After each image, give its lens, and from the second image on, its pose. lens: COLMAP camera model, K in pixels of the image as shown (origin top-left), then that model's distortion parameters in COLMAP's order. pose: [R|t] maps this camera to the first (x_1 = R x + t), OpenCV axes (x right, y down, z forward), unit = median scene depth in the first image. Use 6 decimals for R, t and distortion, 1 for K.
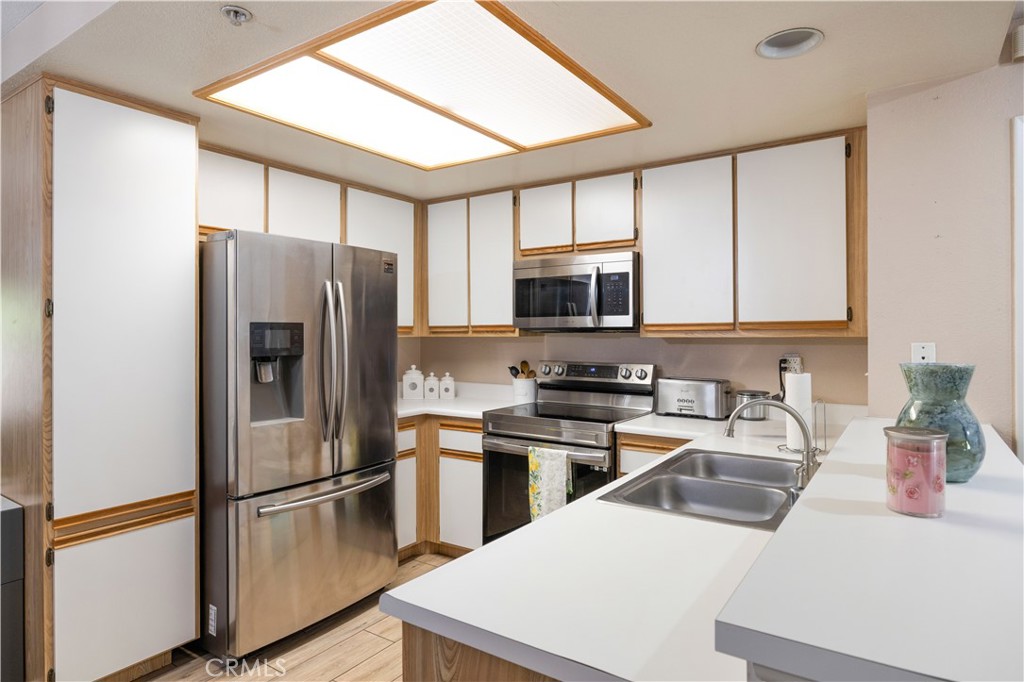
lens RADIAL K [[590.5, 0, 514.4], [0, 590.5, 335.9], [0, 0, 1]] dist [-0.005821, -0.001490]
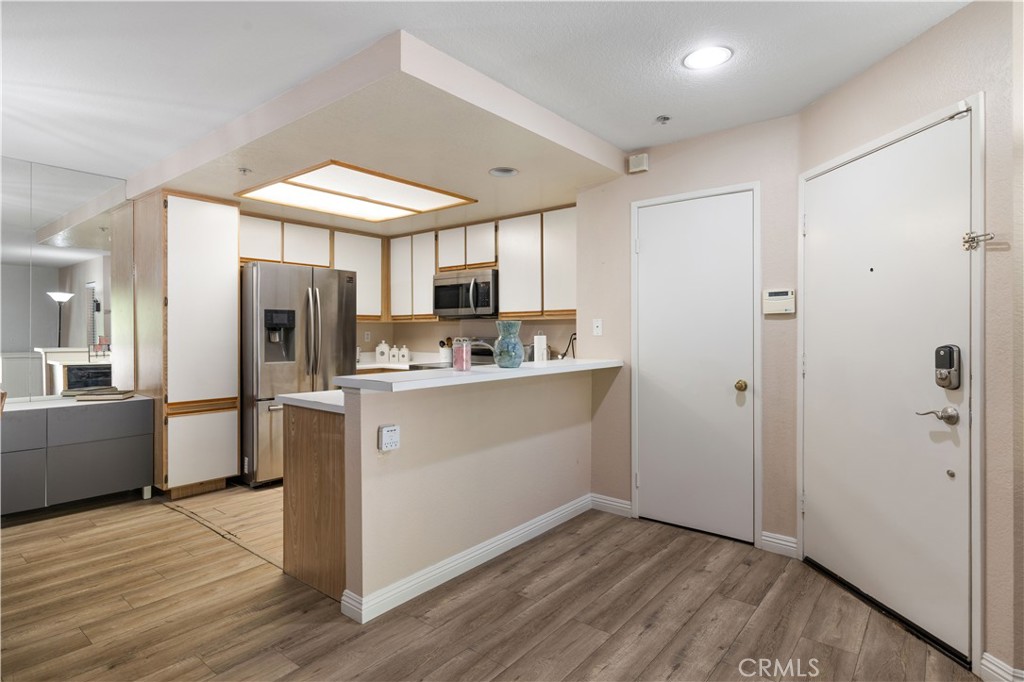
lens RADIAL K [[530.6, 0, 514.6], [0, 530.6, 337.4], [0, 0, 1]] dist [0.002488, -0.000552]
pose [[0.996540, 0.002590, -0.083079, 0.437580], [-0.002252, 0.999989, 0.004153, 0.050827], [0.083089, -0.003952, 0.996534, -0.566930]]
